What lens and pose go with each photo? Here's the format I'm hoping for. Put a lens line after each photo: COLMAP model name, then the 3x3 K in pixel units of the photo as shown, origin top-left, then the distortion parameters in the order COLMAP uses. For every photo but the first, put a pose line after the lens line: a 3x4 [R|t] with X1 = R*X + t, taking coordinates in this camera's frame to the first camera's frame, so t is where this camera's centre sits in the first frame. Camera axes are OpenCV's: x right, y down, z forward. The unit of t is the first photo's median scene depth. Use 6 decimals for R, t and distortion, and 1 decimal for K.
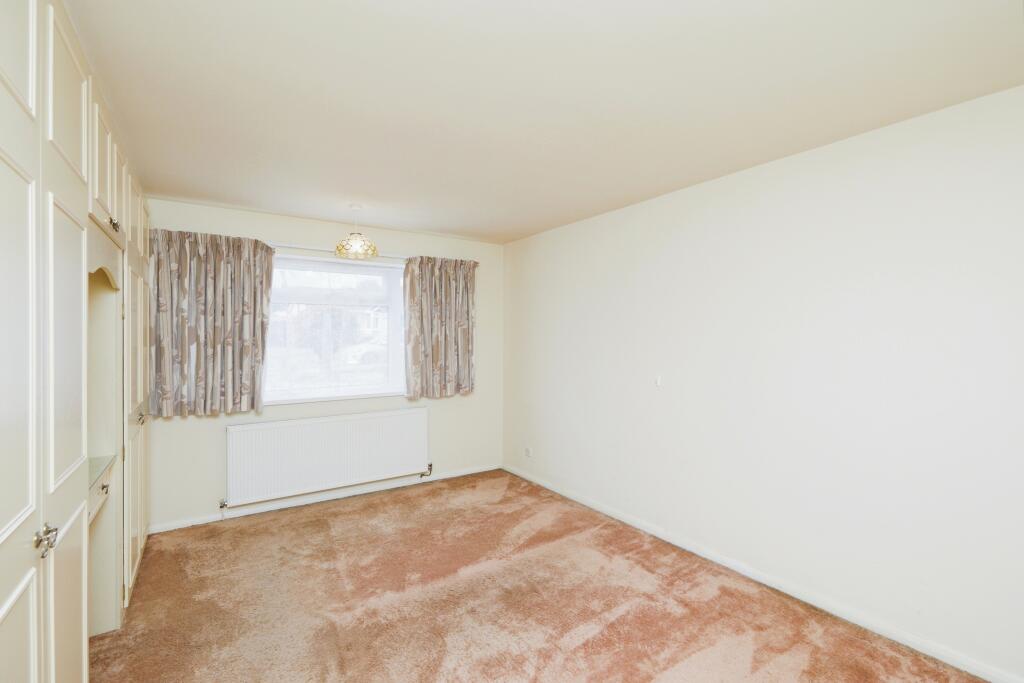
lens RADIAL K [[469.9, 0, 514.5], [0, 469.9, 340.1], [0, 0, 1]] dist [0.001026, -0.000287]
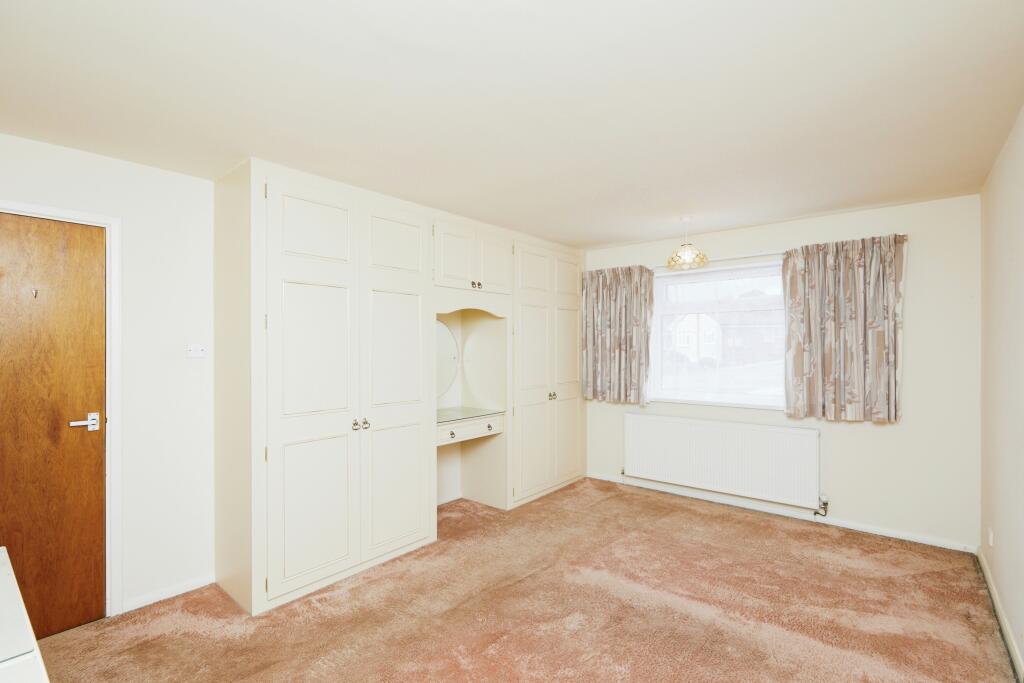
lens RADIAL K [[469.9, 0, 514.5], [0, 469.9, 340.1], [0, 0, 1]] dist [0.001026, -0.000287]
pose [[0.286893, -0.010668, -0.957903, 0.468969], [-0.002546, 0.999926, -0.011899, -0.001192], [0.957959, 0.005853, 0.286845, 0.282574]]
